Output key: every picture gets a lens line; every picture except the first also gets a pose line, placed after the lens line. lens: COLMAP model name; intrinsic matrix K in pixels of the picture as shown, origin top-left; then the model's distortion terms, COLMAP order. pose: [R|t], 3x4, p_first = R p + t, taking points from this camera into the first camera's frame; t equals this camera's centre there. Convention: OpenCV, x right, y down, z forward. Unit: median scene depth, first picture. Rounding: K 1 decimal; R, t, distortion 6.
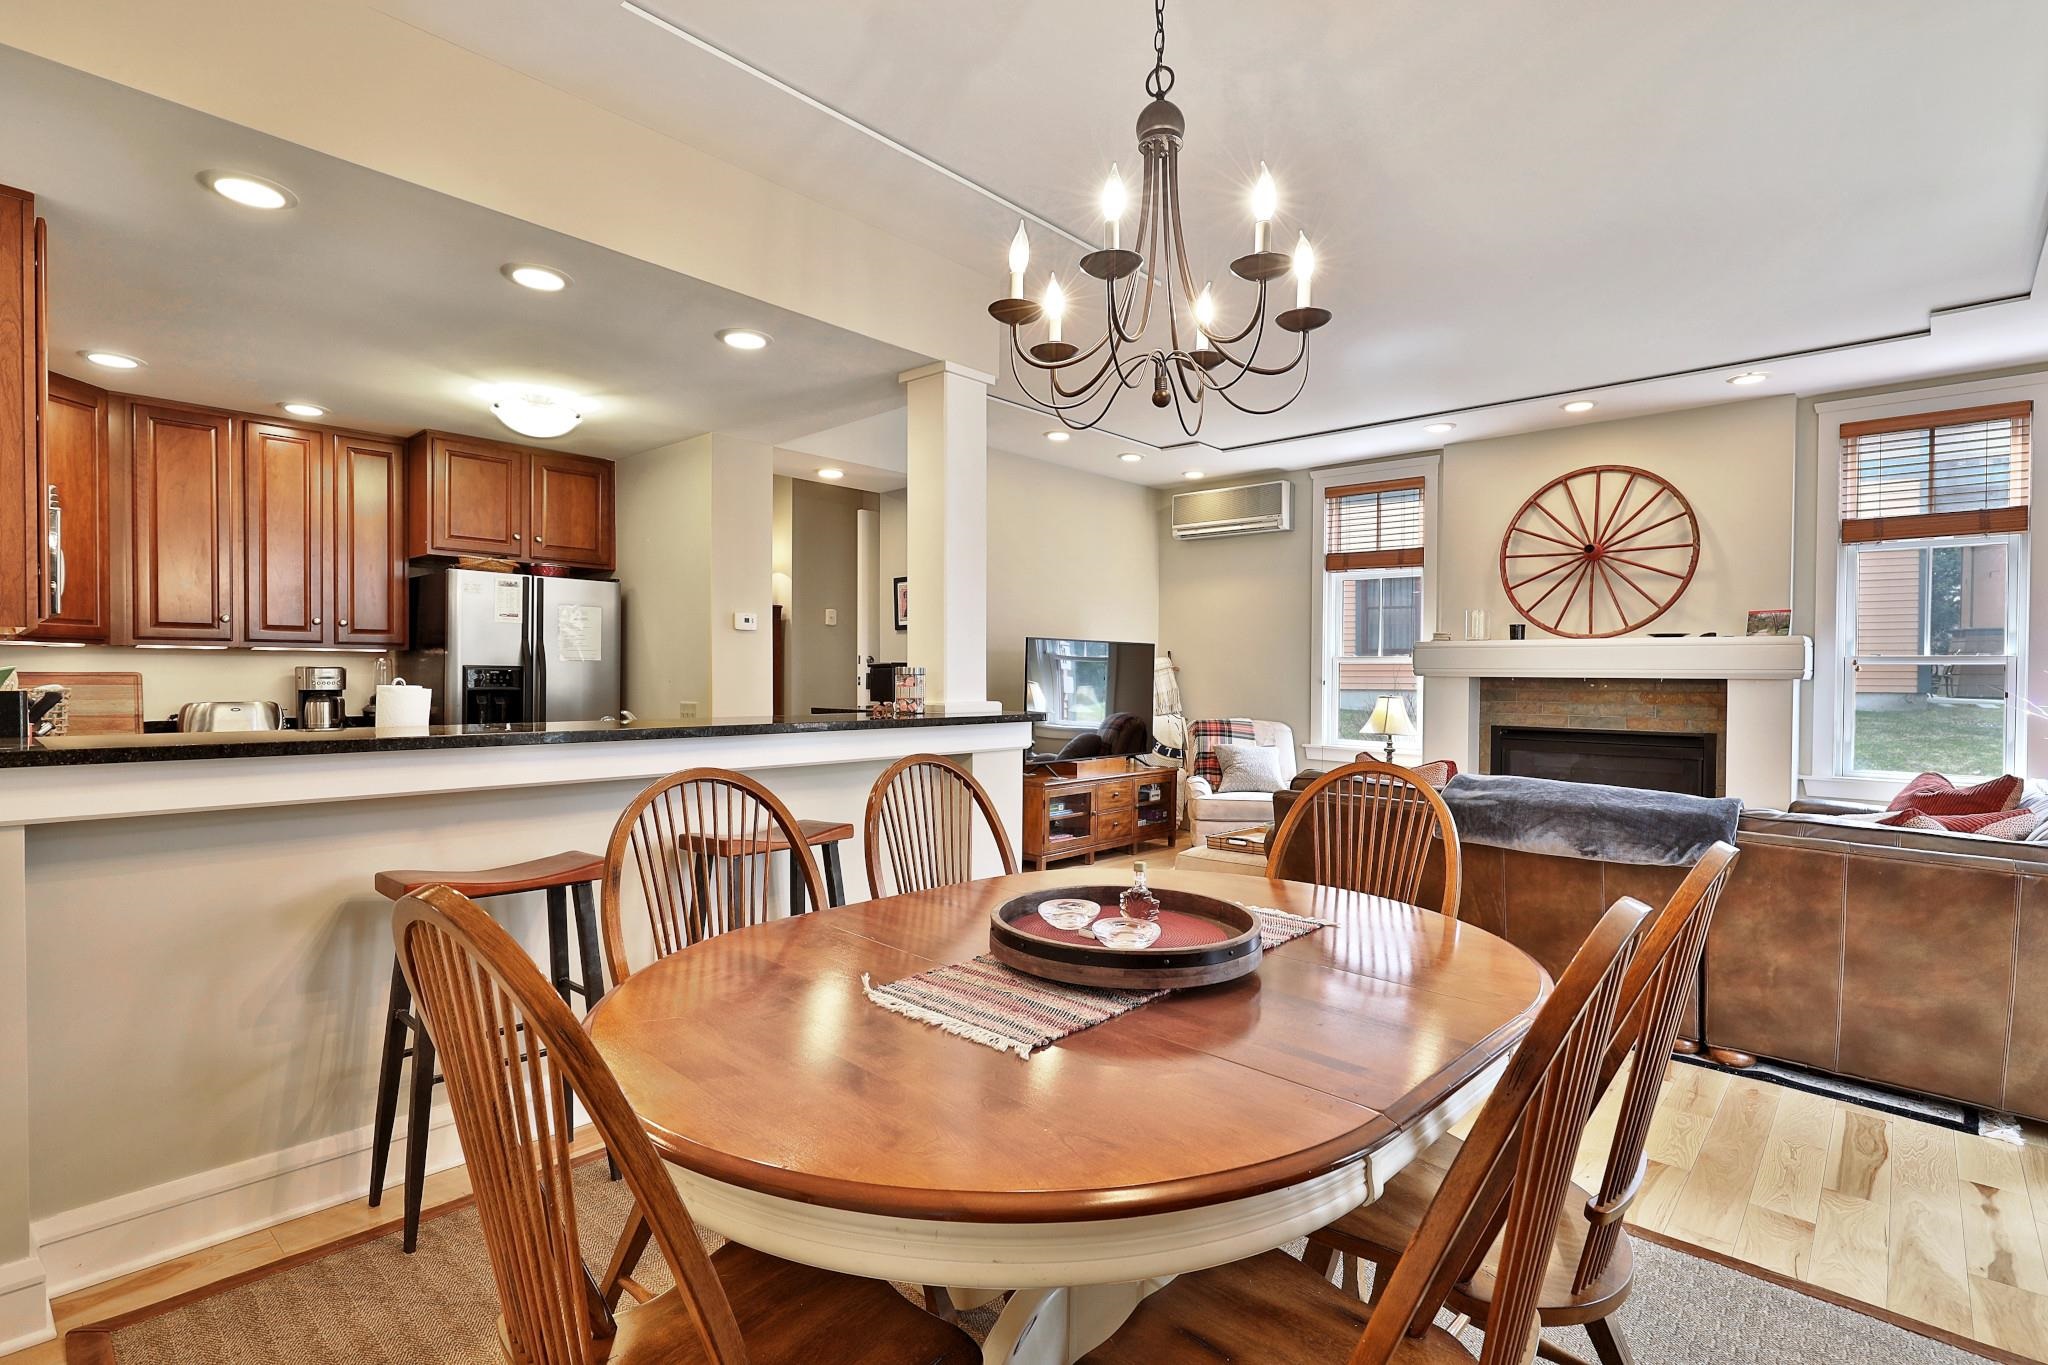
lens RADIAL K [[983.6, 0, 1030.9], [0, 983.6, 684.9], [0, 0, 1]] dist [-0.001666, -0.000875]
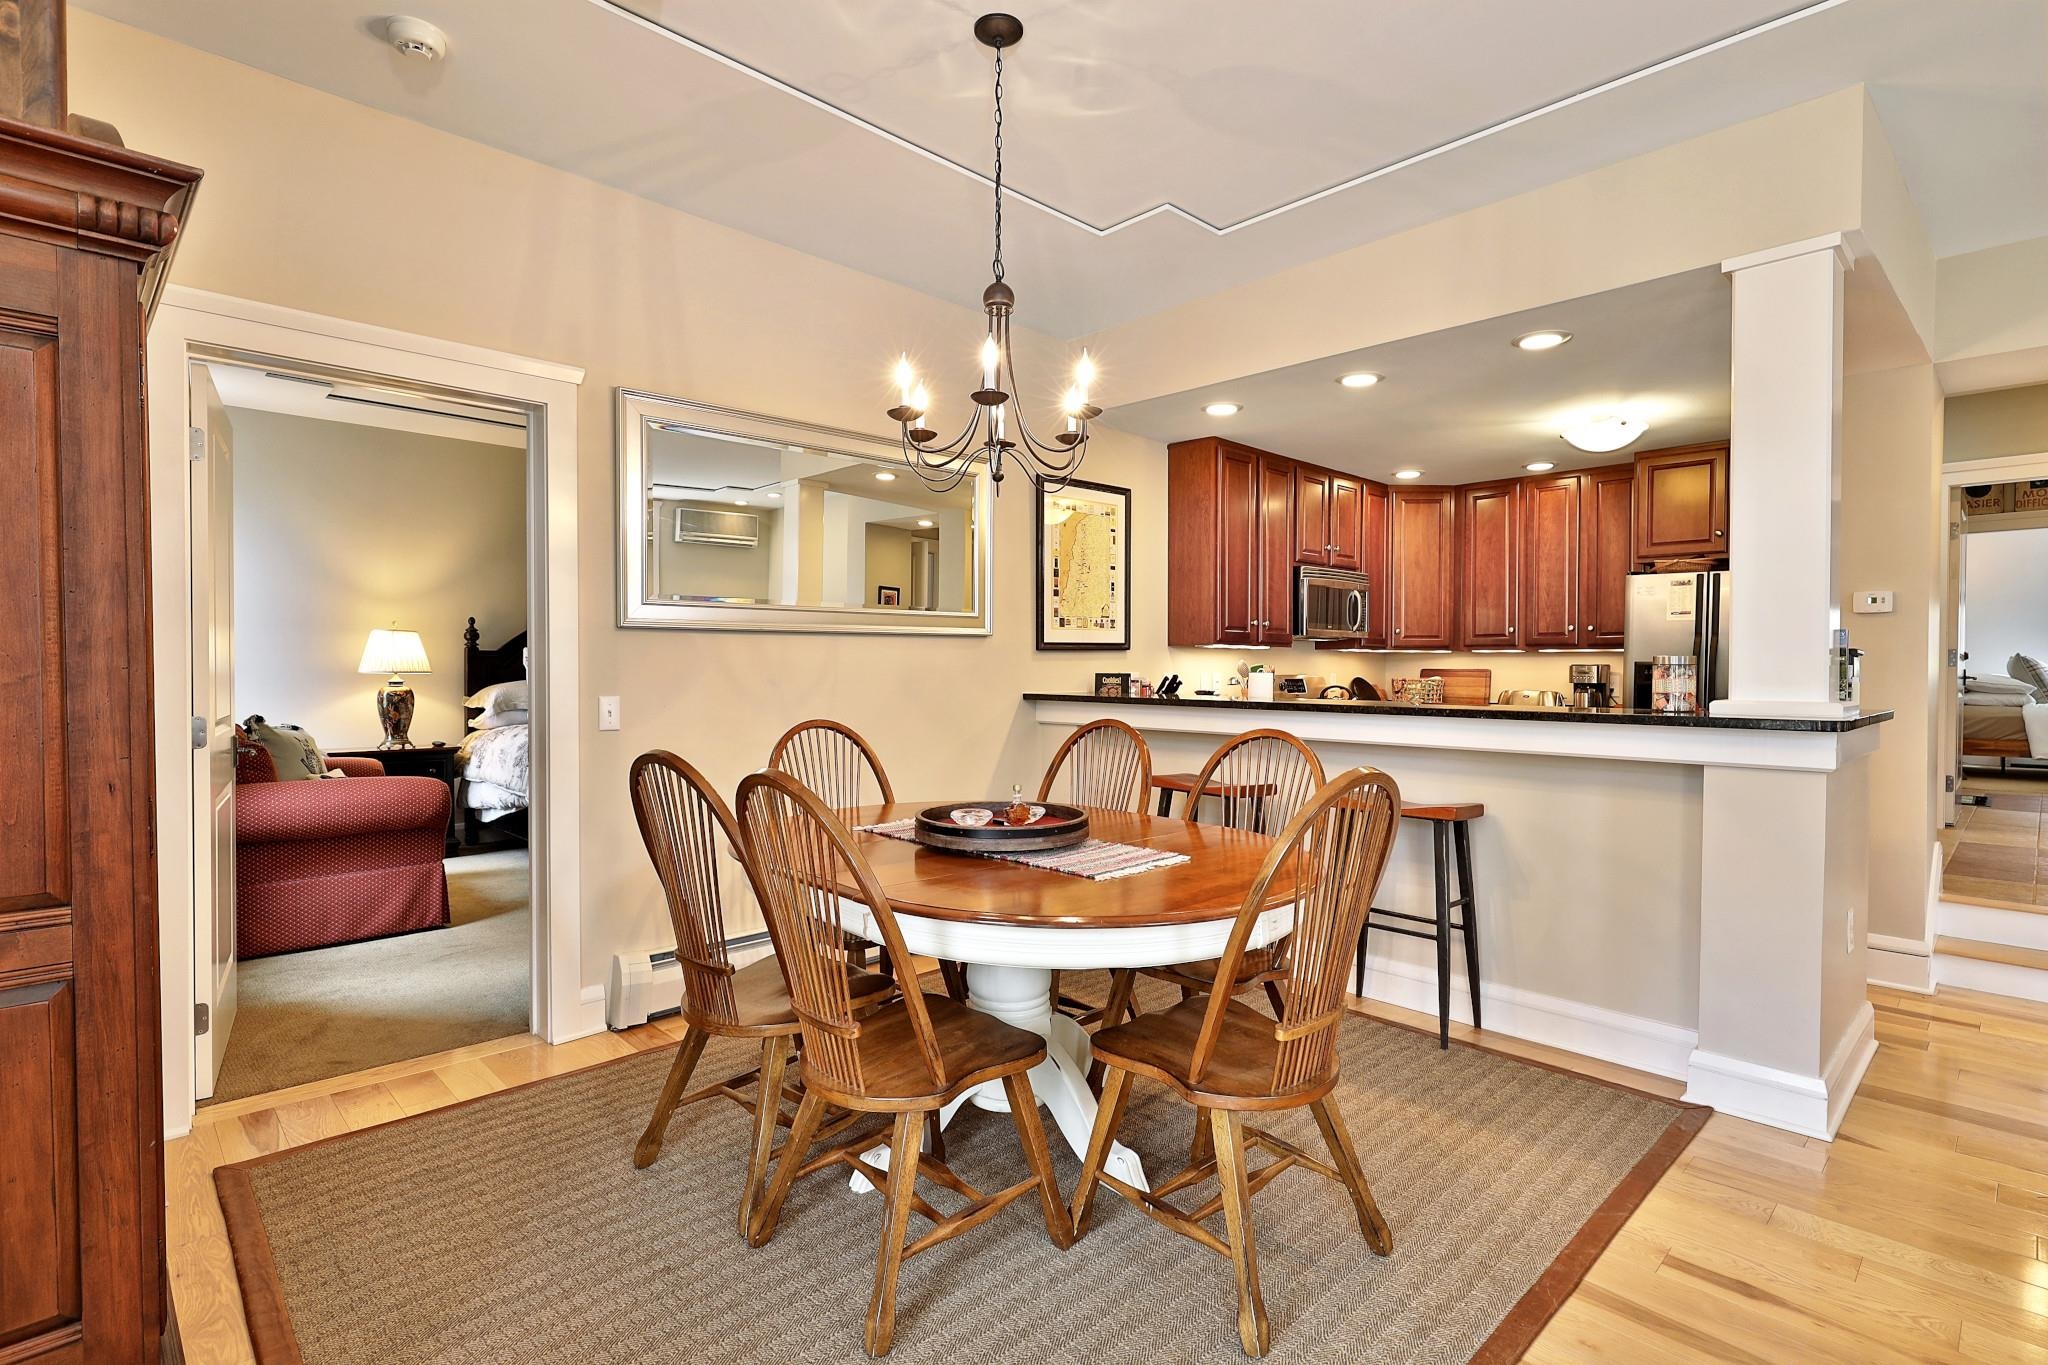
lens RADIAL K [[983.6, 0, 1030.9], [0, 983.6, 684.9], [0, 0, 1]] dist [-0.001666, -0.000875]
pose [[-0.070376, 0.011258, -0.997457, 0.458873], [-0.015049, 0.999811, 0.012346, 0.002111], [0.997407, 0.015880, -0.070194, 0.324347]]
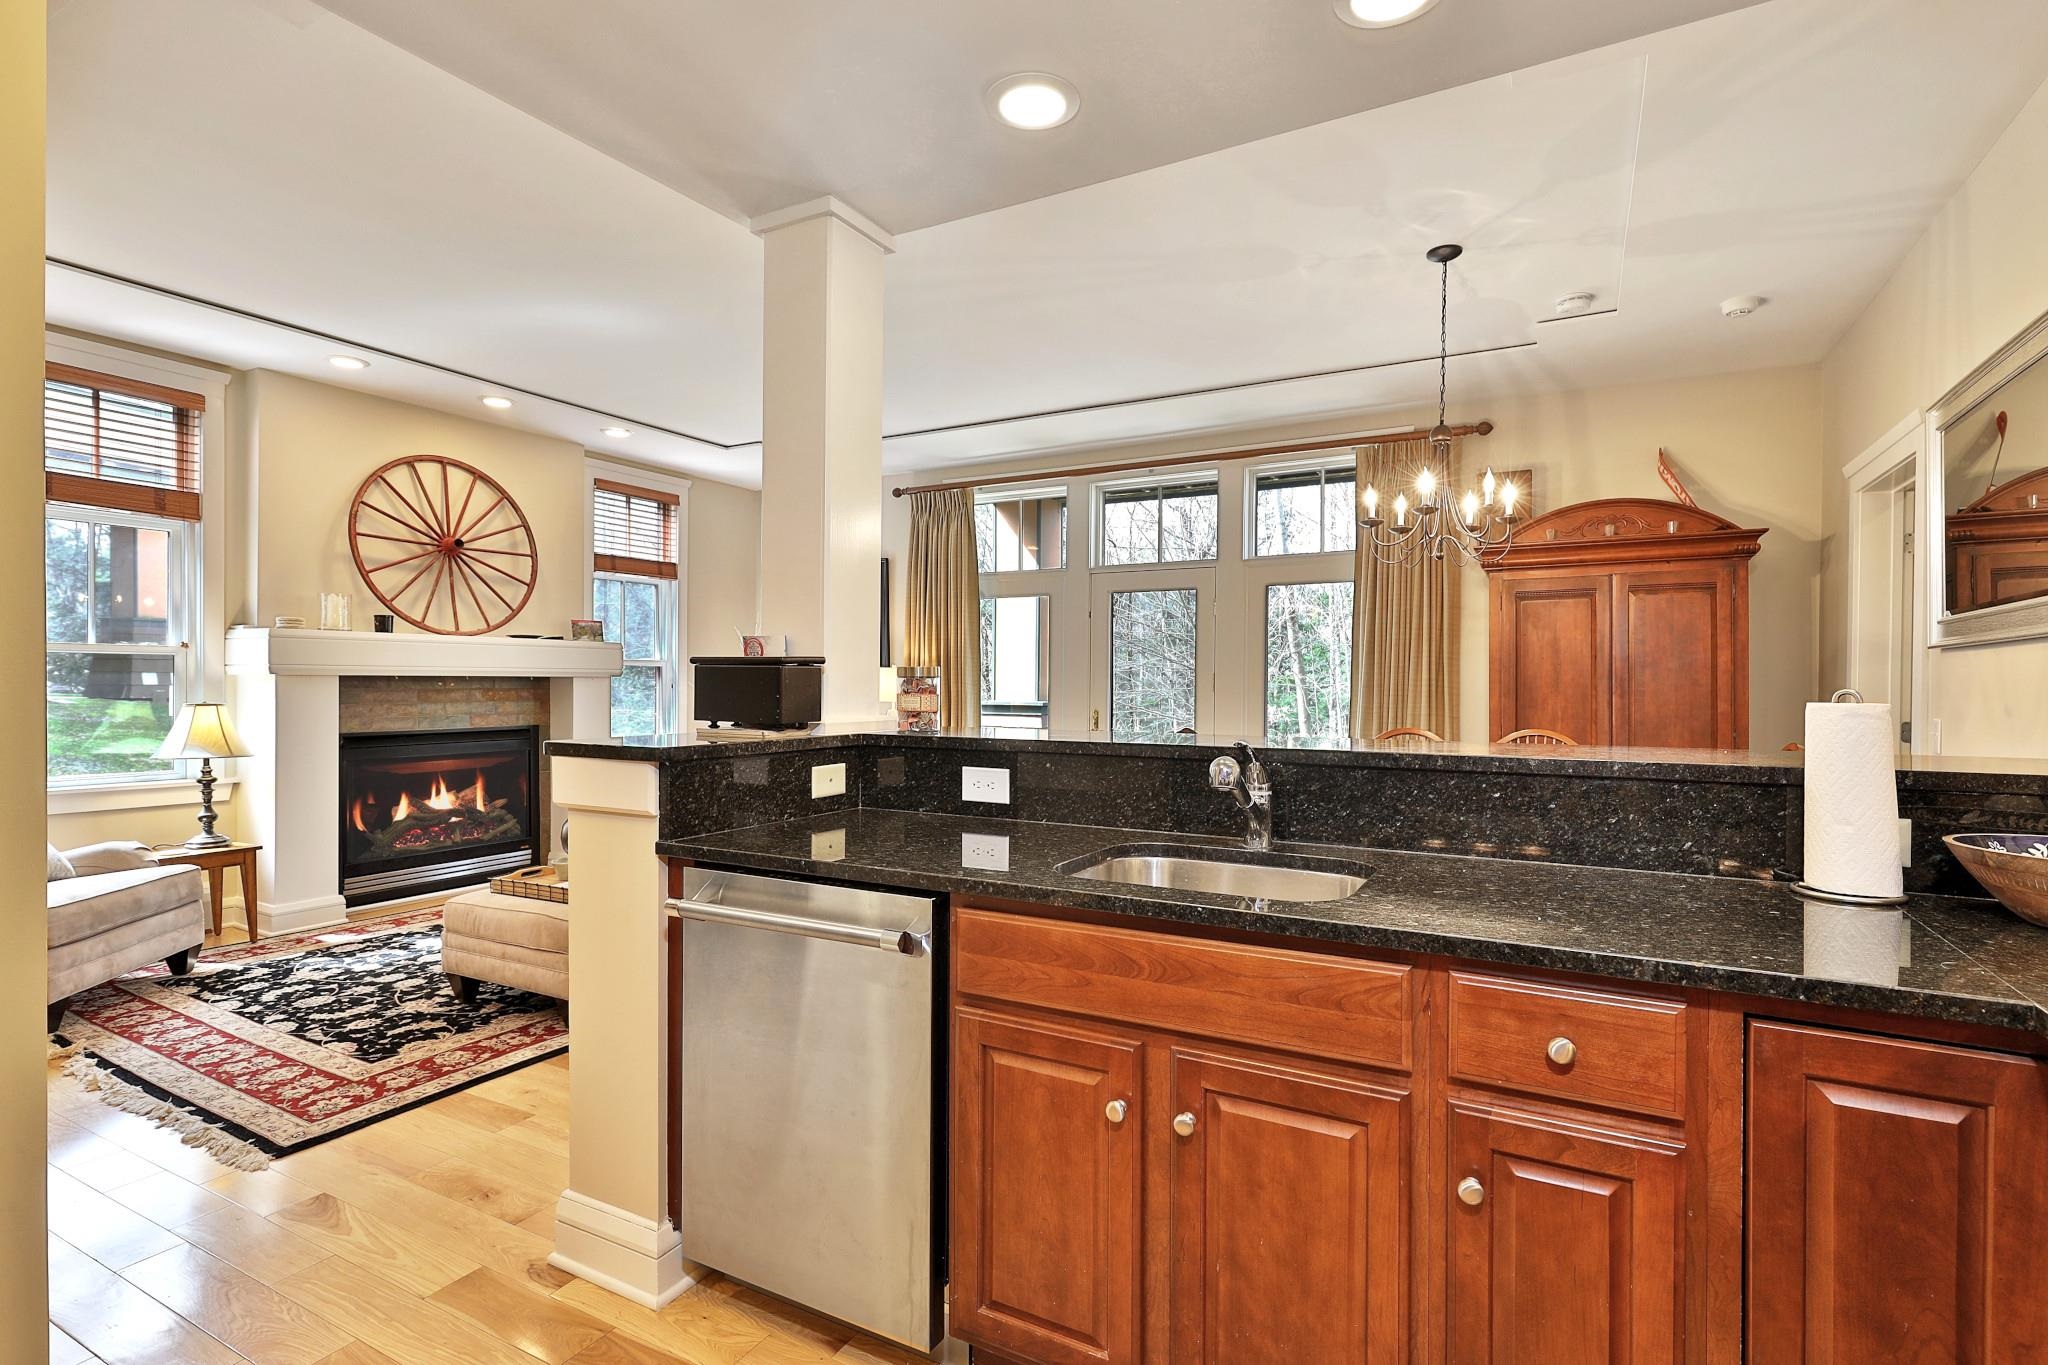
lens RADIAL K [[983.6, 0, 1030.9], [0, 983.6, 684.9], [0, 0, 1]] dist [-0.001666, -0.000875]
pose [[-0.231762, -0.012912, 0.972687, -0.513544], [0.004241, 0.999889, 0.014284, -0.009914], [-0.972763, 0.007435, -0.231681, 0.678638]]
